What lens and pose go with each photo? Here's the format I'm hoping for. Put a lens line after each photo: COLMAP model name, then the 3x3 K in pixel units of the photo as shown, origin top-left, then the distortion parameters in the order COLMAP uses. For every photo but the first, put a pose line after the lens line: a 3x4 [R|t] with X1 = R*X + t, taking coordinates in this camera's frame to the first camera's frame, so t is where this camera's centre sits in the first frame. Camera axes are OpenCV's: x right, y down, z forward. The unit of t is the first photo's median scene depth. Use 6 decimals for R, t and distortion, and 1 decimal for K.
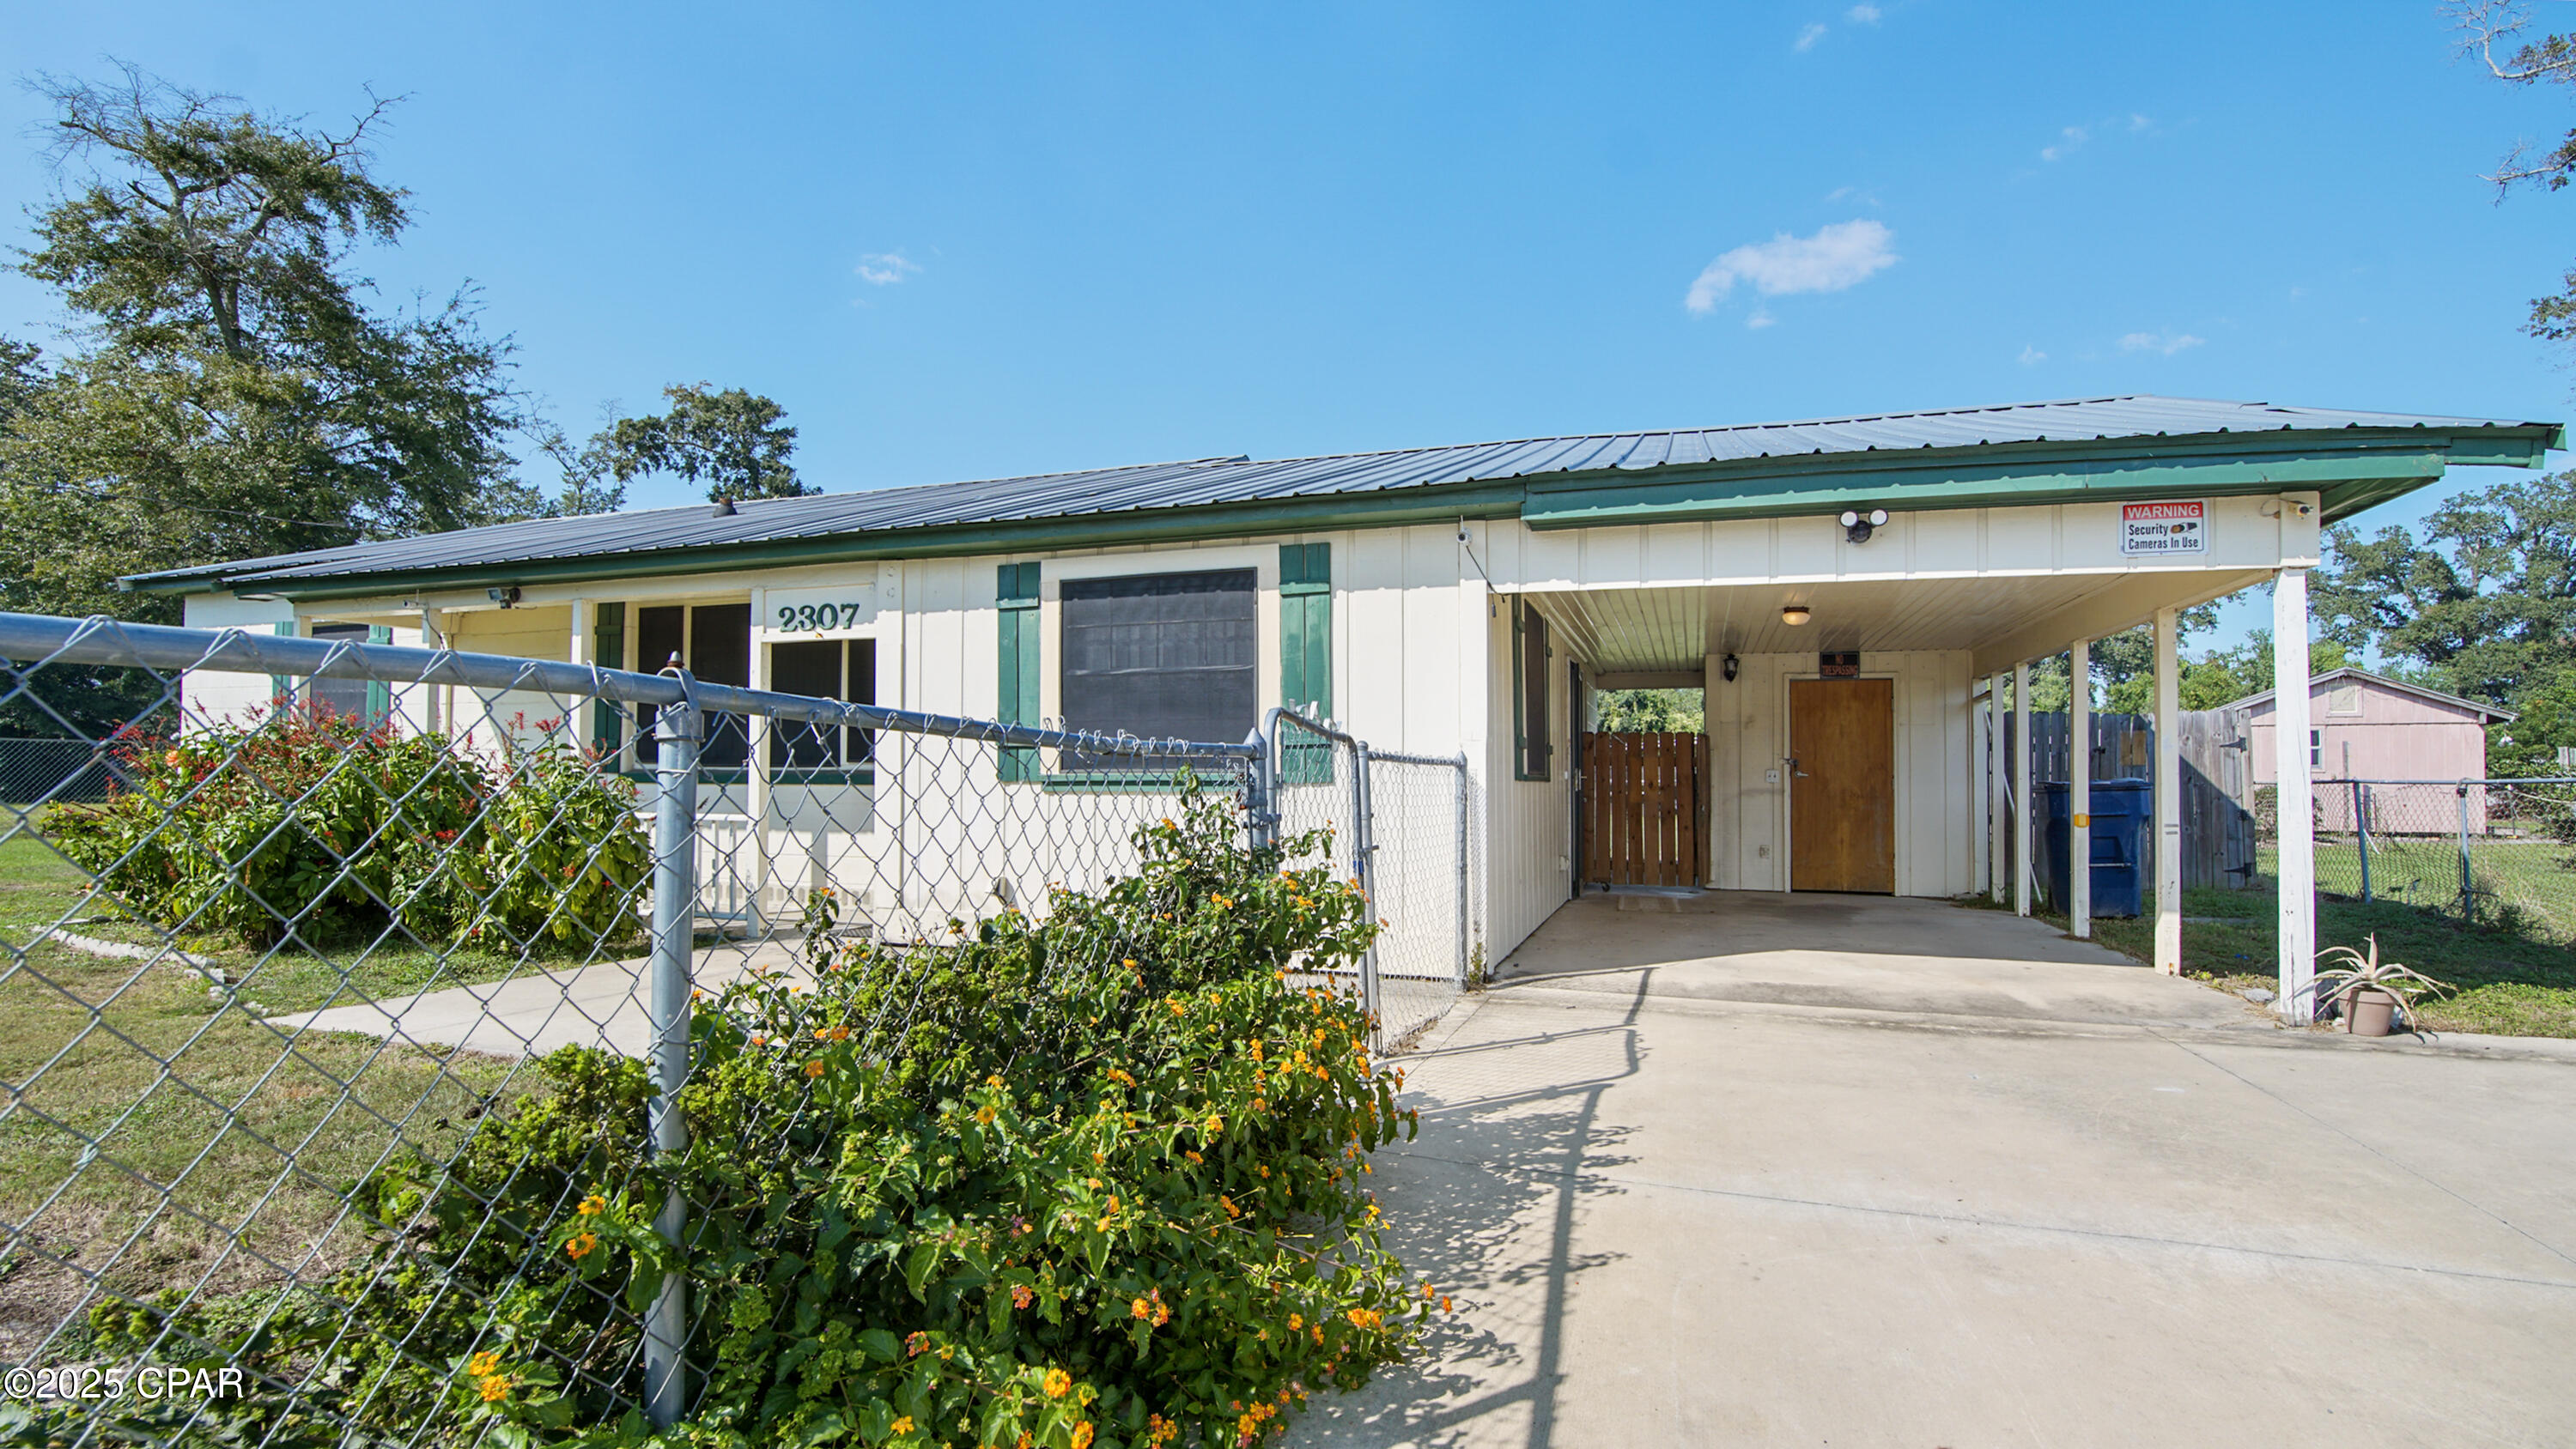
lens RADIAL K [[1160.1, 0, 1277.6], [0, 1160.1, 710.6], [0, 0, 1]] dist [-0.001325, 0.000905]
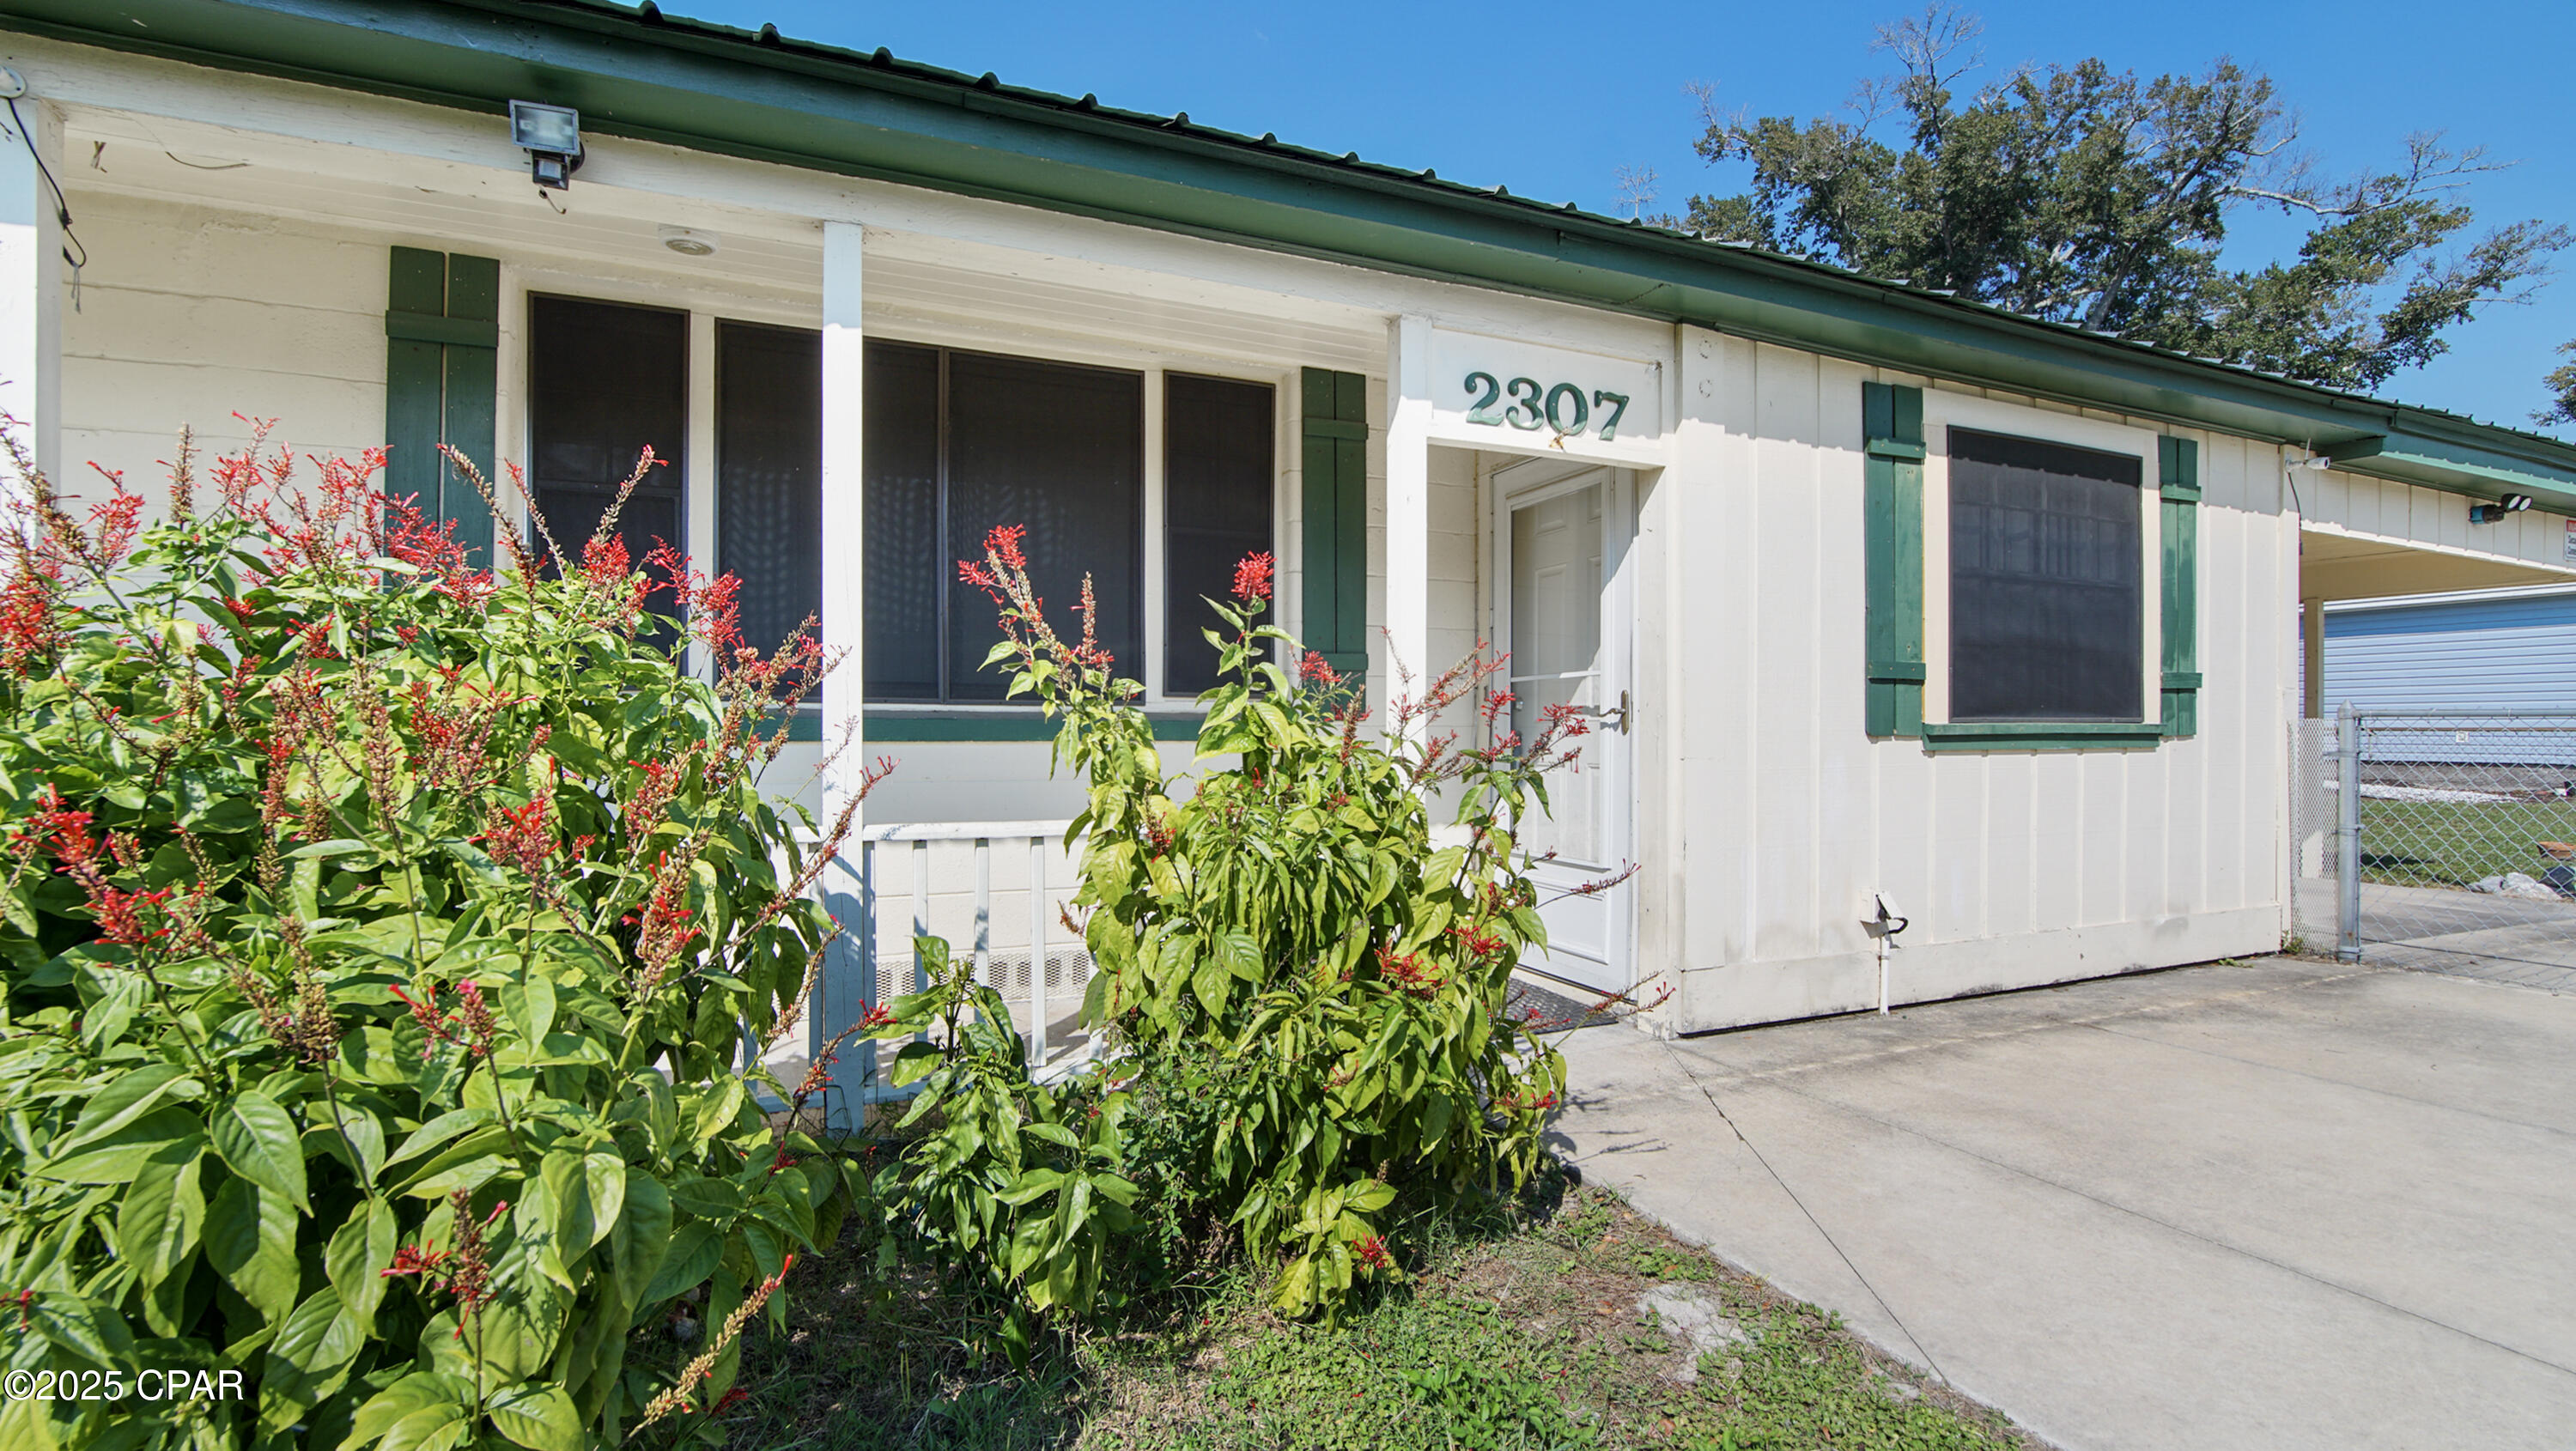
lens RADIAL K [[1125.1, 0, 1301.1], [0, 1125.1, 730.1], [0, 0, 1]] dist [-0.022056, 0.000644]
pose [[0.733111, -0.002567, 0.680104, -0.857285], [-0.040864, 0.998020, 0.047815, 0.041976], [-0.678880, -0.062846, 0.731555, 0.760974]]
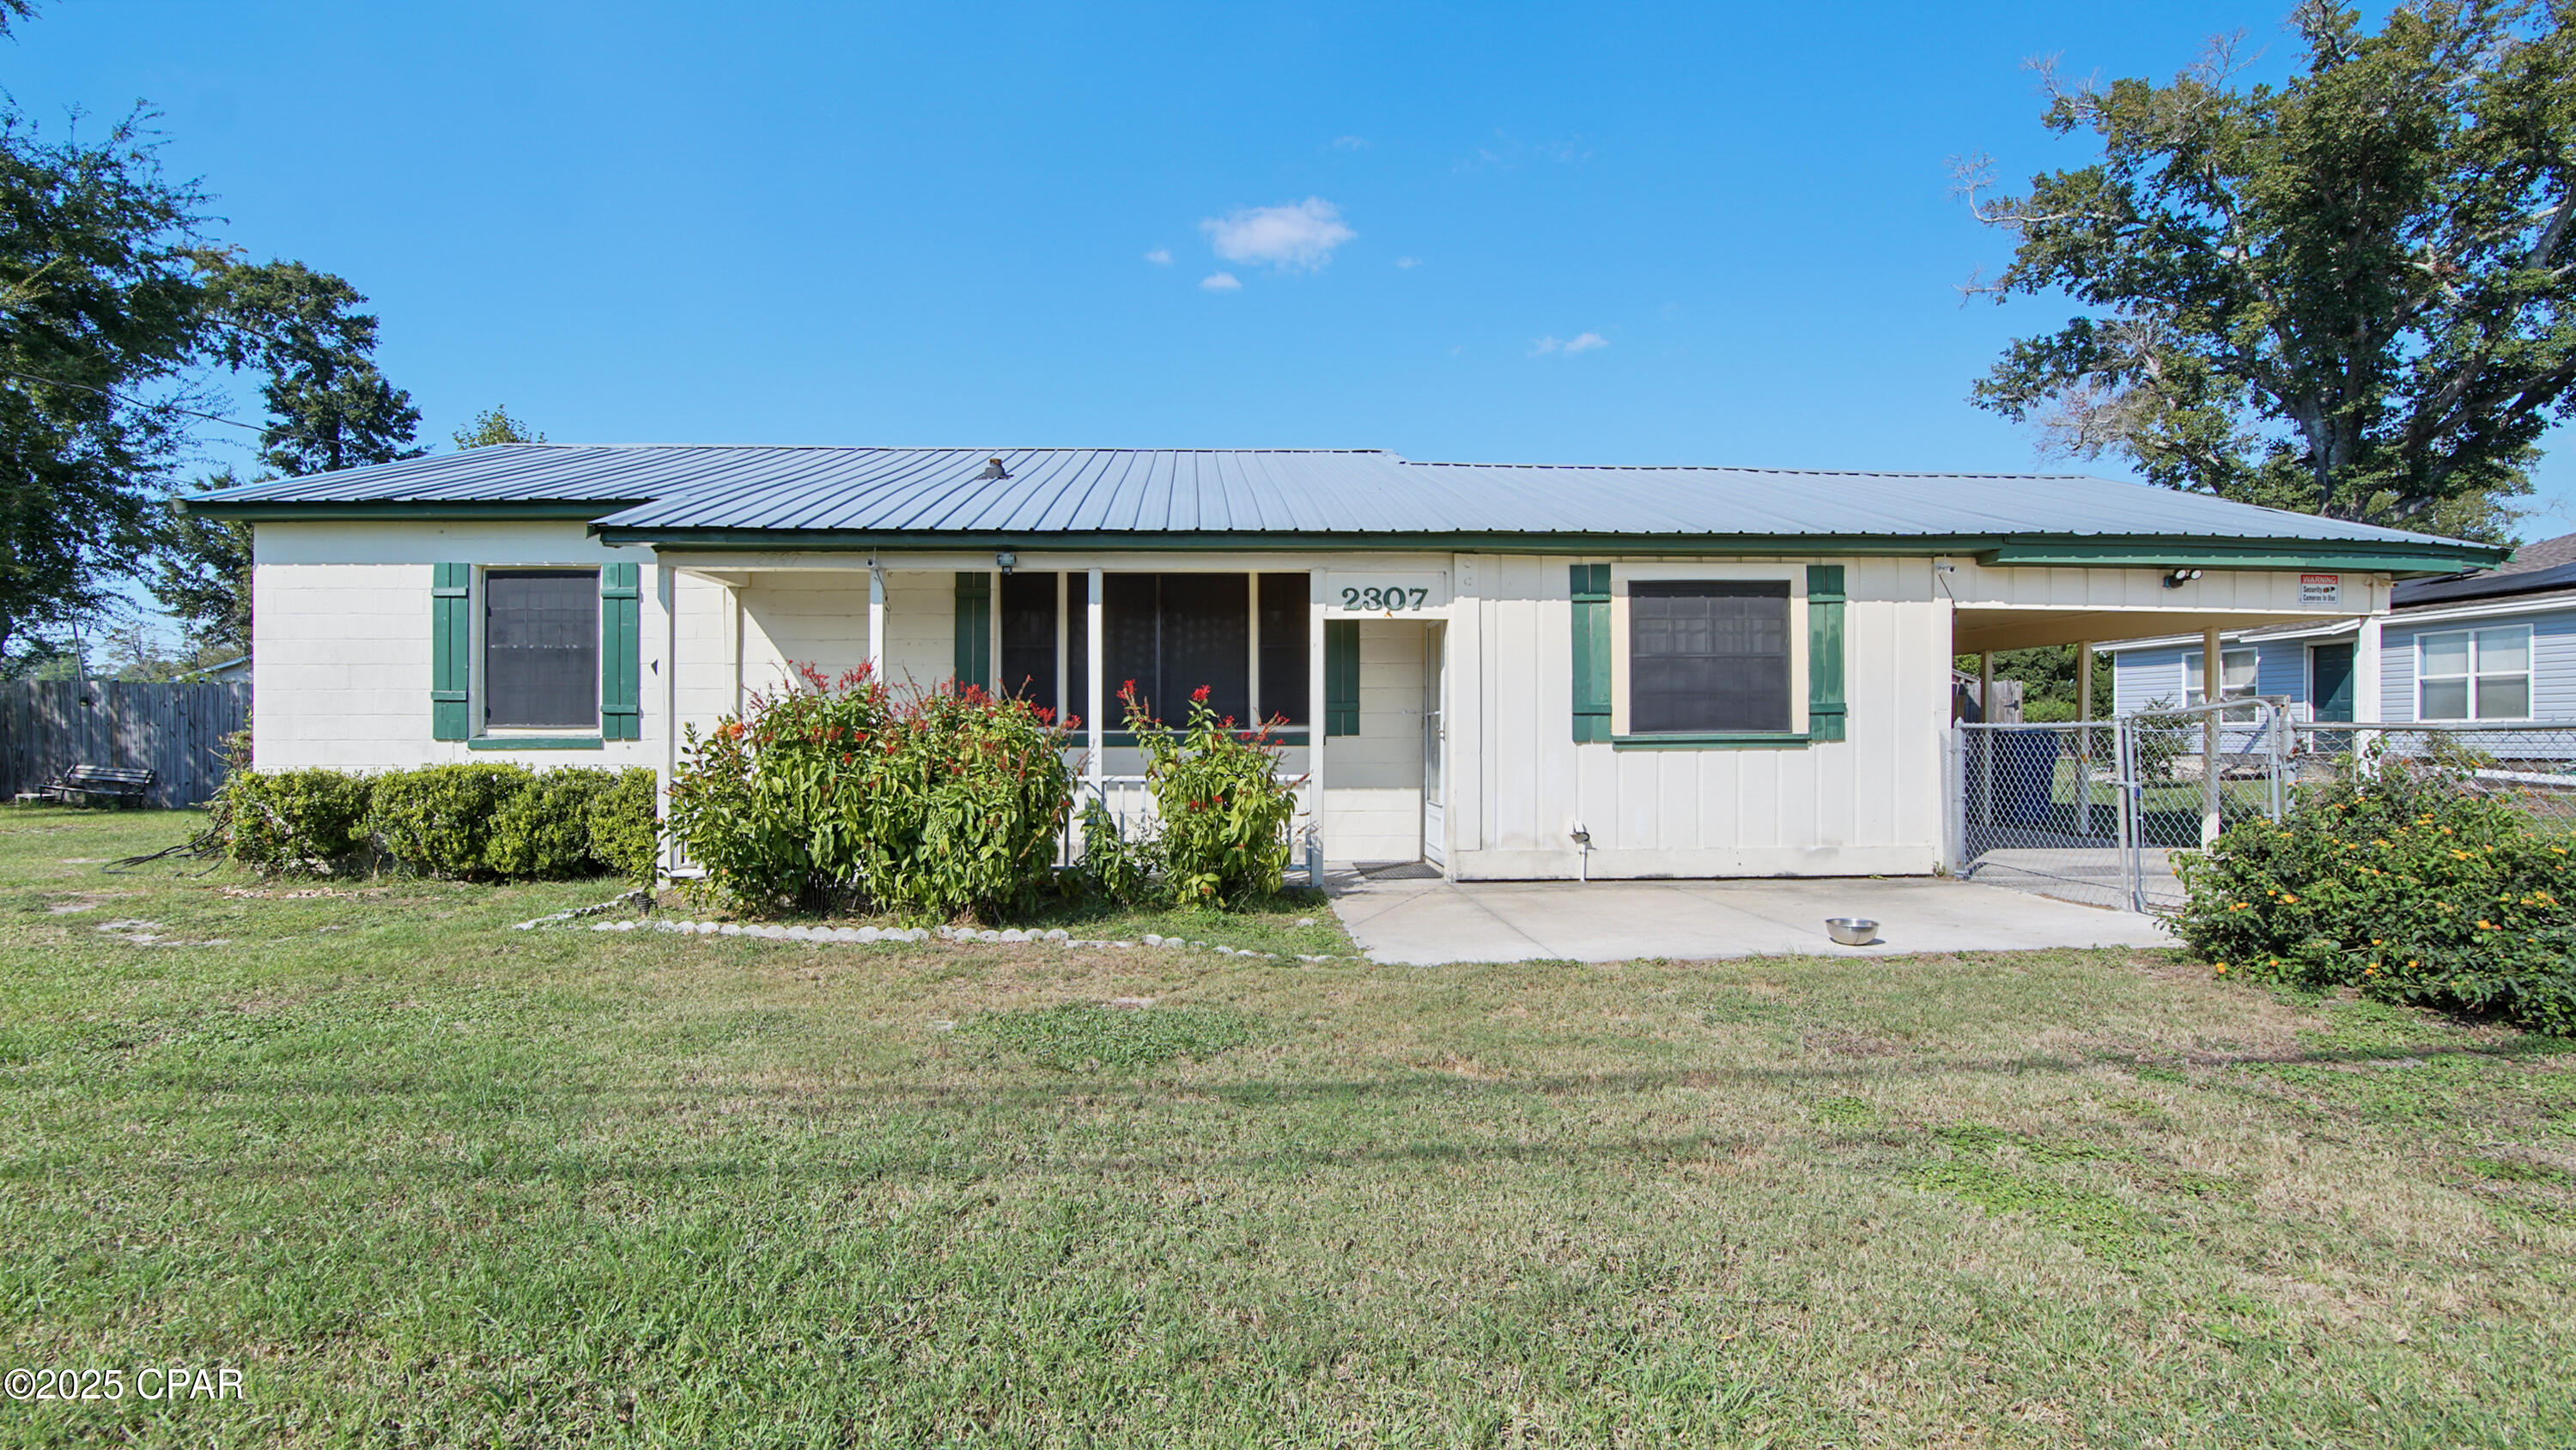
lens RADIAL K [[1125.1, 0, 1301.1], [0, 1125.1, 729.6], [0, 0, 1]] dist [-0.022056, 0.000644]
pose [[0.920355, -0.007920, 0.391005, -0.964120], [-0.014132, 0.998468, 0.053489, -0.011235], [-0.390830, -0.054754, 0.918833, 0.017613]]
